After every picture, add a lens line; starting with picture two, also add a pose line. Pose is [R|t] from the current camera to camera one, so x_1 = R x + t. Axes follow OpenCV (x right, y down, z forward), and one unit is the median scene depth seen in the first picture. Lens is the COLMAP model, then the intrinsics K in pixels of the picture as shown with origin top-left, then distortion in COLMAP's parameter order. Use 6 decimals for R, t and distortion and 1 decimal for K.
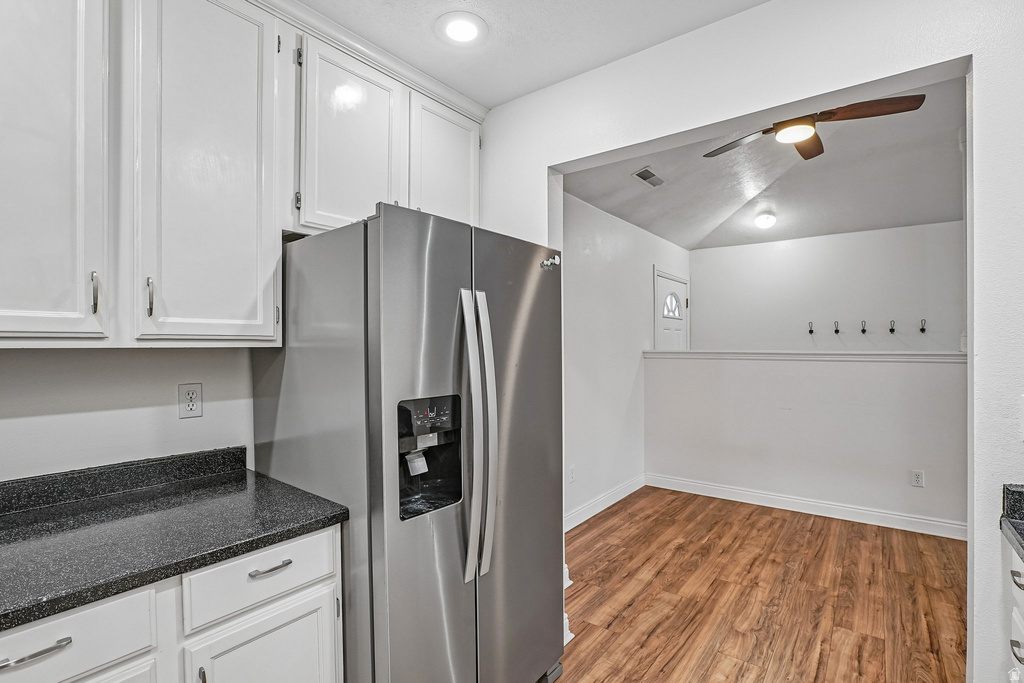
lens RADIAL K [[485.4, 0, 516.9], [0, 485.4, 343.5], [0, 0, 1]] dist [-0.044785, 0.014647]
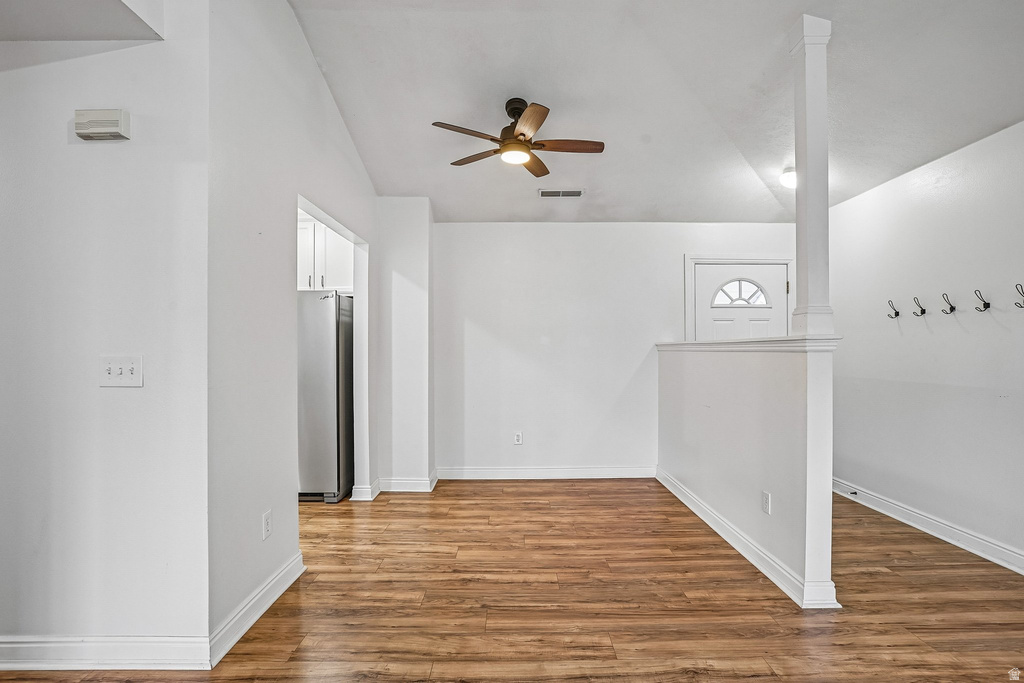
lens RADIAL K [[500.6, 0, 519.6], [0, 500.6, 343.8], [0, 0, 1]] dist [-0.046776, 0.016991]
pose [[0.607161, -0.017825, -0.794379, 1.437486], [0.014377, 0.999831, -0.011447, 0.030279], [0.794448, -0.004471, 0.607315, 0.212749]]
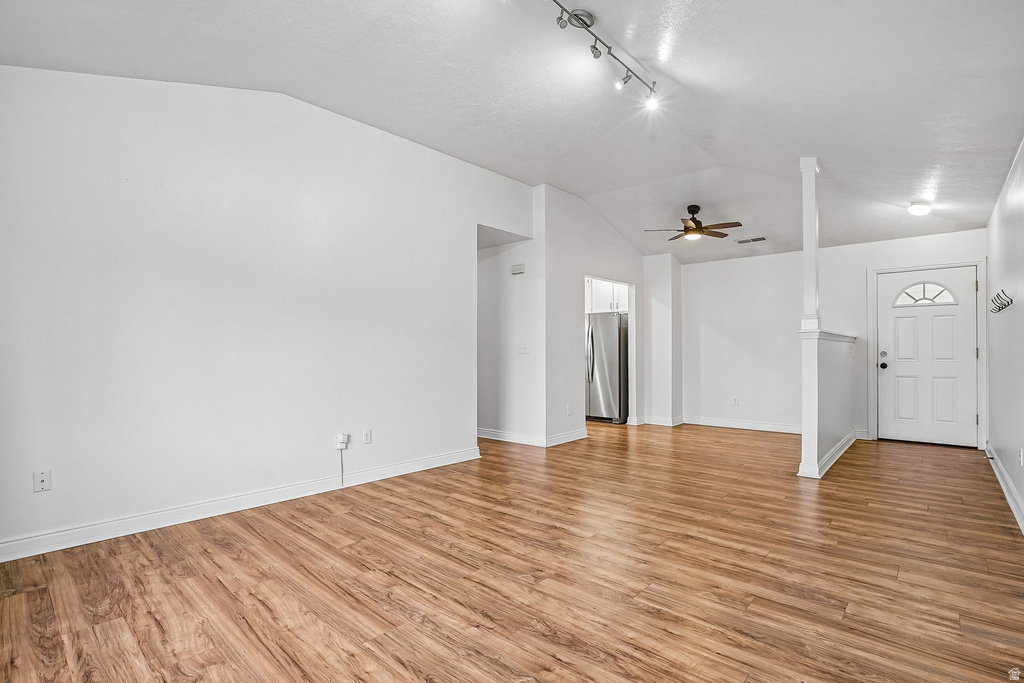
lens RADIAL K [[485.4, 0, 511.8], [0, 485.4, 347.3], [0, 0, 1]] dist [-0.044785, 0.014647]
pose [[-0.095261, -0.015589, -0.995330, 2.483192], [0.011542, 0.999793, -0.016763, 0.073966], [0.995385, -0.013085, -0.095062, 0.318470]]
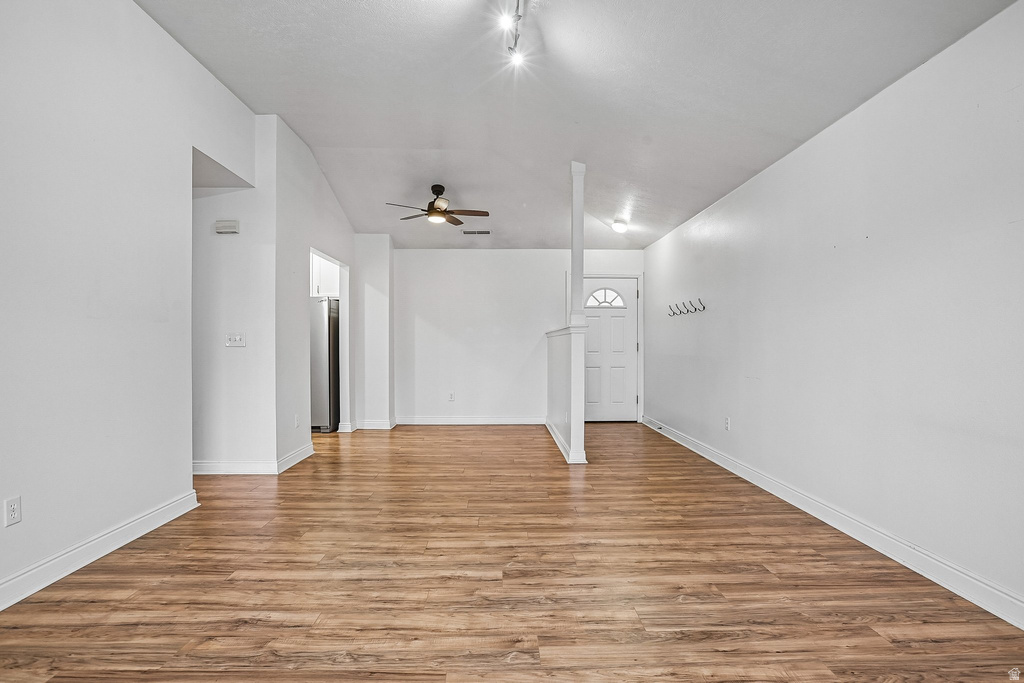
lens RADIAL K [[523.8, 0, 512.1], [0, 523.8, 345.9], [0, 0, 1]] dist [-0.037437, 0.012984]
pose [[0.615907, -0.005167, -0.787802, 2.194236], [0.010553, 0.999943, 0.001692, 0.071109], [0.787748, -0.009356, 0.615926, -0.077618]]
